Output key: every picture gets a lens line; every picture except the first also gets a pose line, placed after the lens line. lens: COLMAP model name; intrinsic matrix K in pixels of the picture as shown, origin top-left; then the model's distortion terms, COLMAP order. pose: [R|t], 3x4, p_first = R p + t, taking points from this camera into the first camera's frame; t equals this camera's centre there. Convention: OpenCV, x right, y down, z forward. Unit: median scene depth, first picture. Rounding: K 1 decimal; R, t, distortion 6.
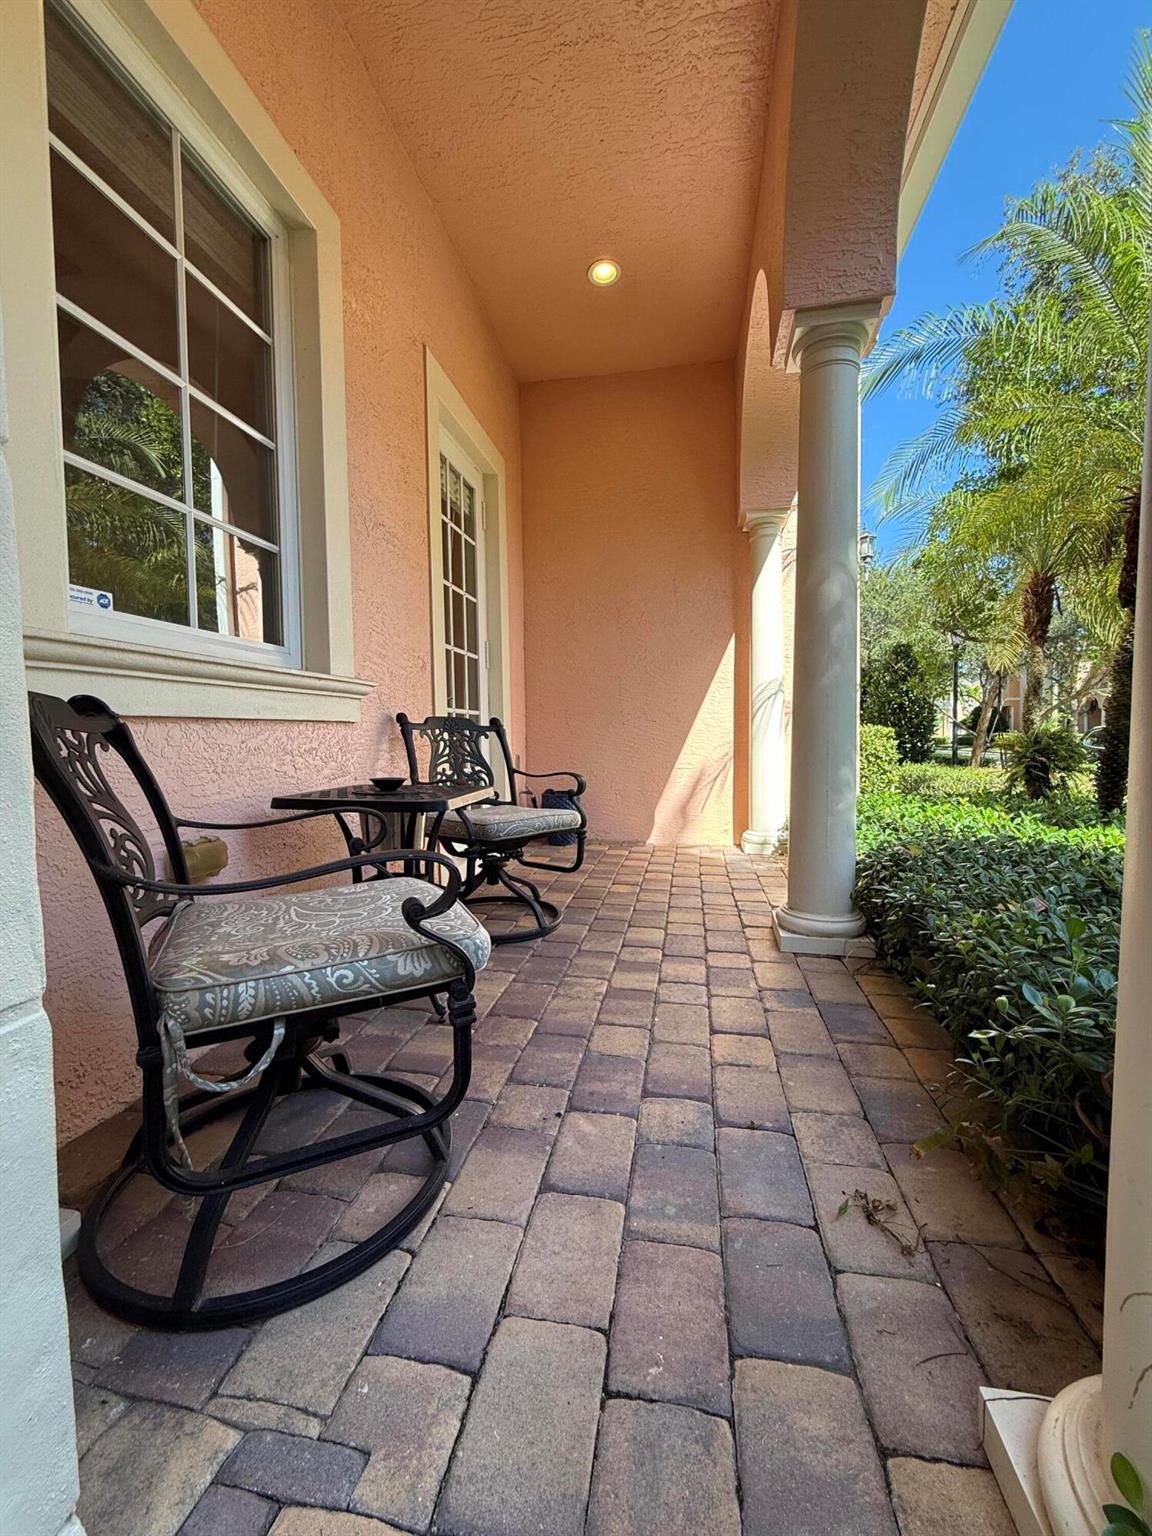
lens RADIAL K [[611.9, 0, 574.9], [0, 611.9, 765.6], [0, 0, 1]] dist [-0.002447, 0.000075]
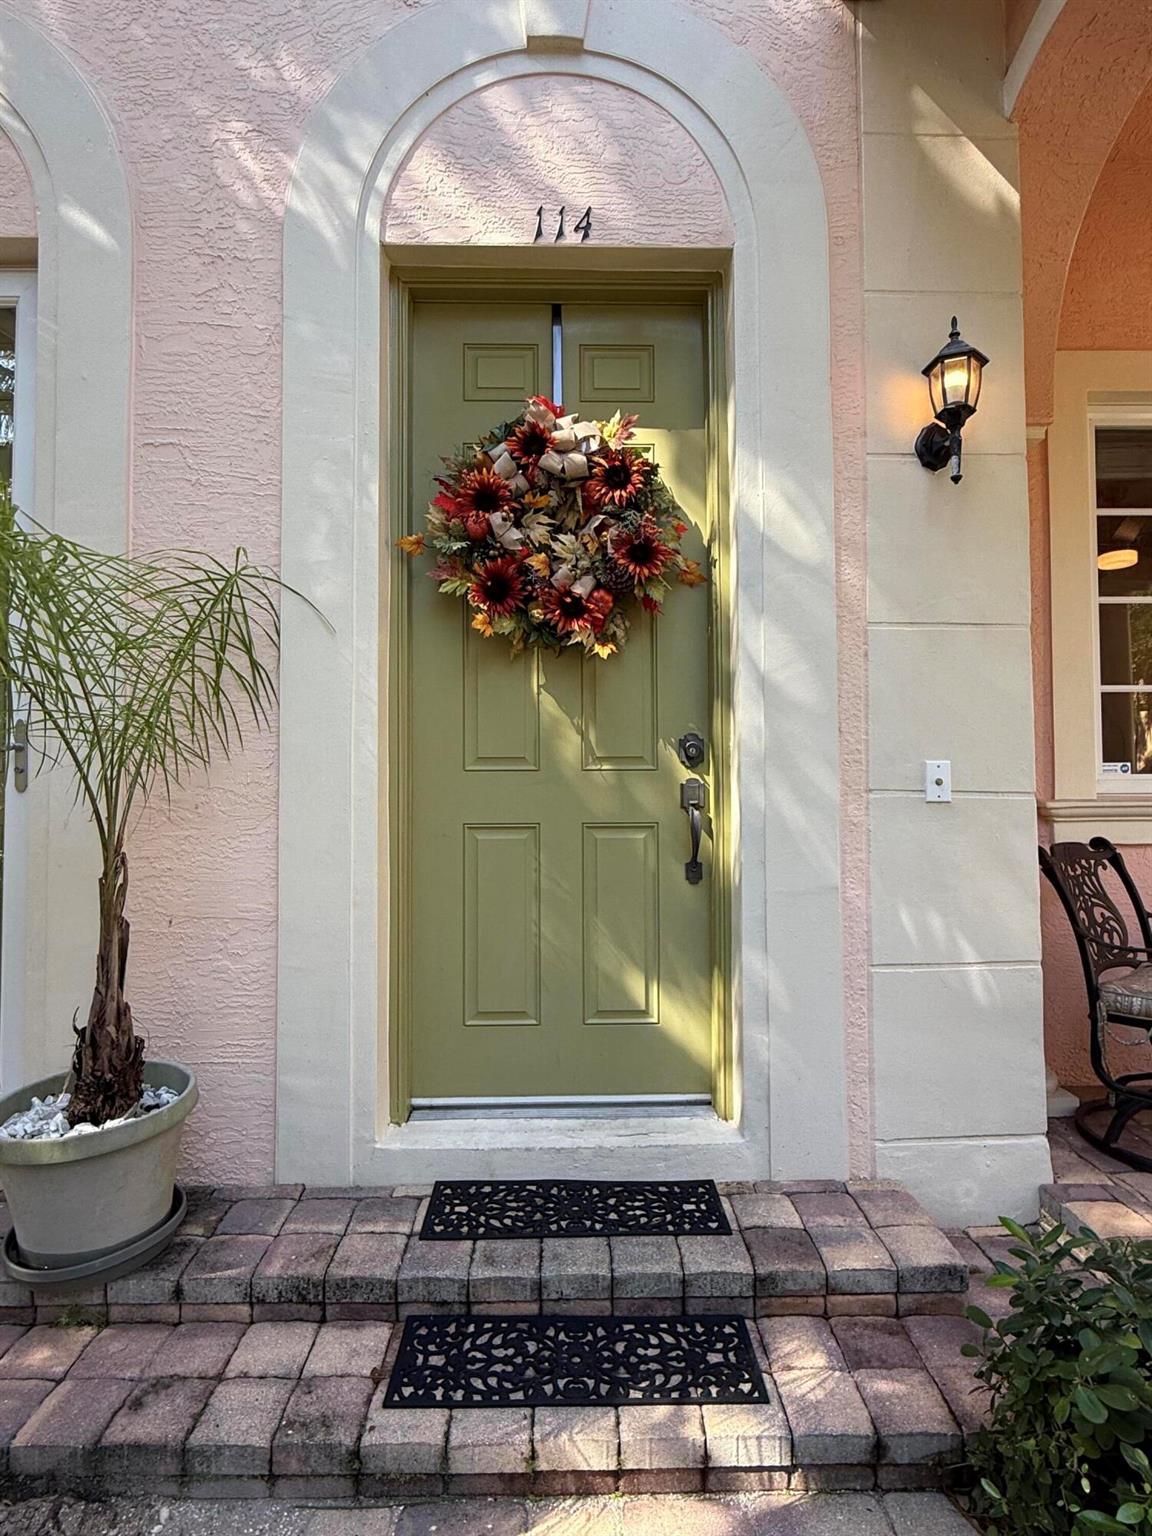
lens RADIAL K [[816.7, 0, 577.4], [0, 816.7, 767.1], [0, 0, 1]] dist [-0.002834, -0.000139]
pose [[0.200864, -0.022101, -0.979370, 1.314616], [-0.045734, 0.998444, -0.031912, -0.180147], [0.978551, 0.051201, 0.199541, -1.052321]]
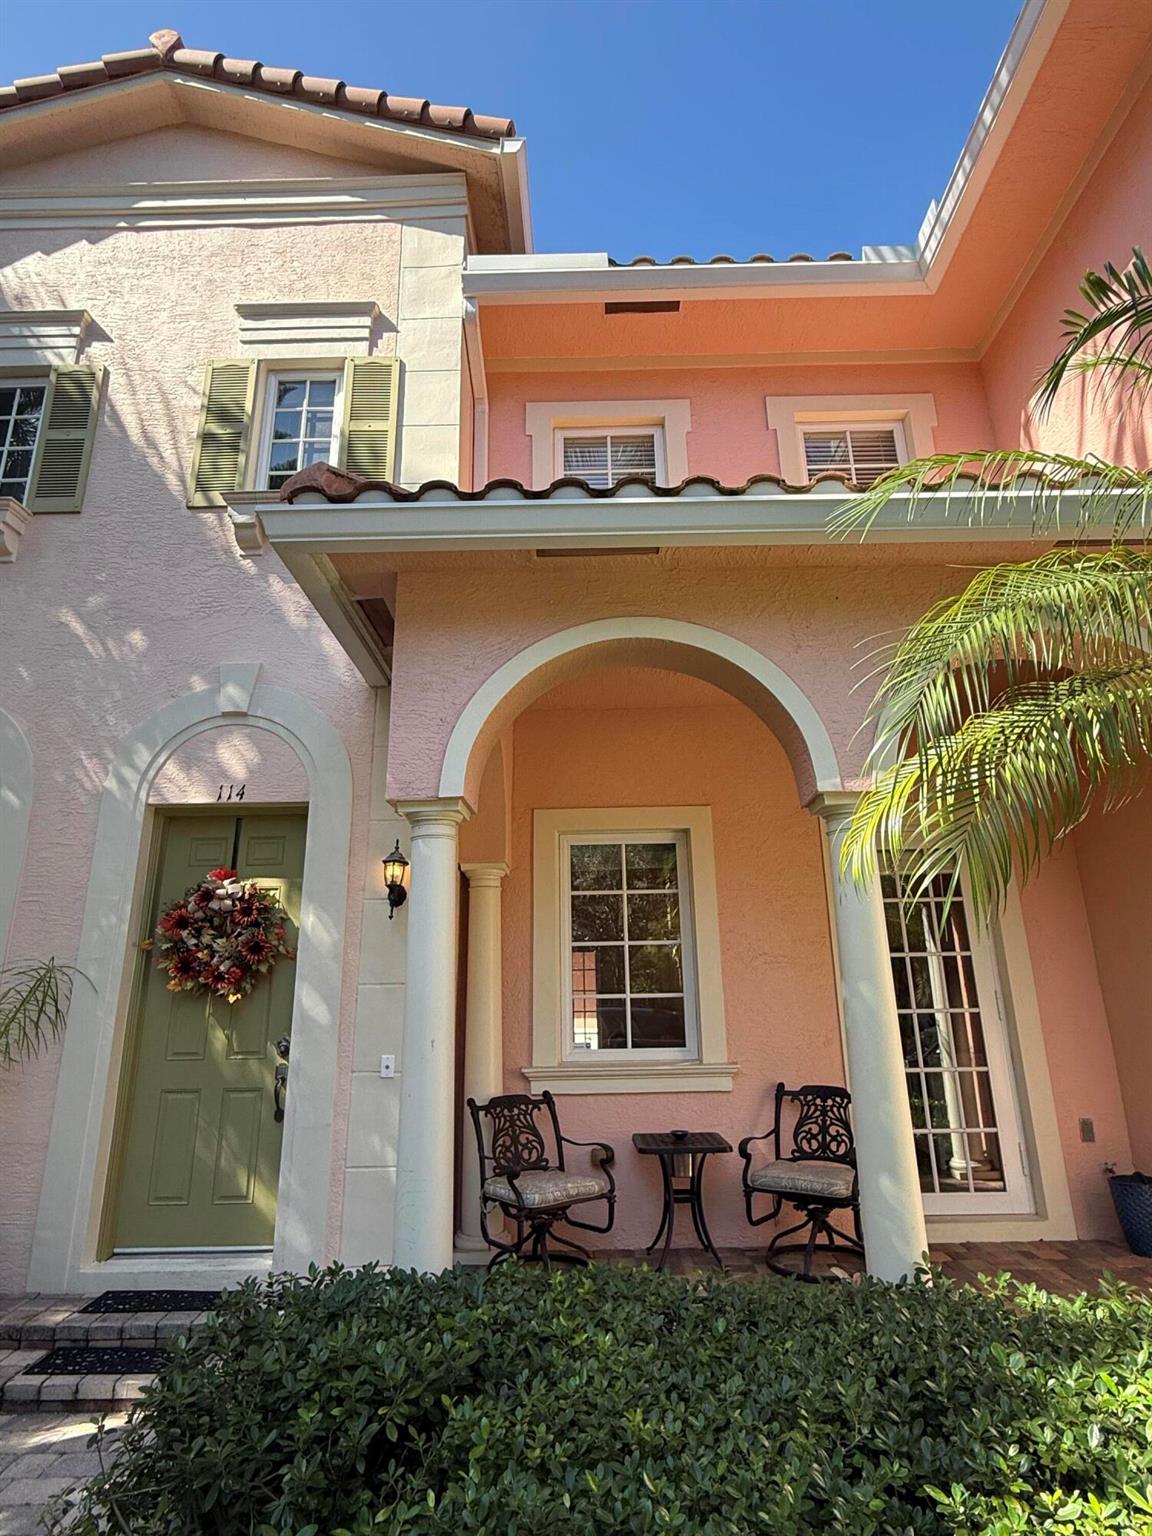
lens RADIAL K [[816.7, 0, 578.5], [0, 816.7, 766.9], [0, 0, 1]] dist [-0.002834, -0.000139]
pose [[0.172519, -0.270409, -0.947162, 3.829848], [-0.033681, 0.959398, -0.280037, -0.564379], [0.984430, 0.080213, 0.156407, 0.377445]]
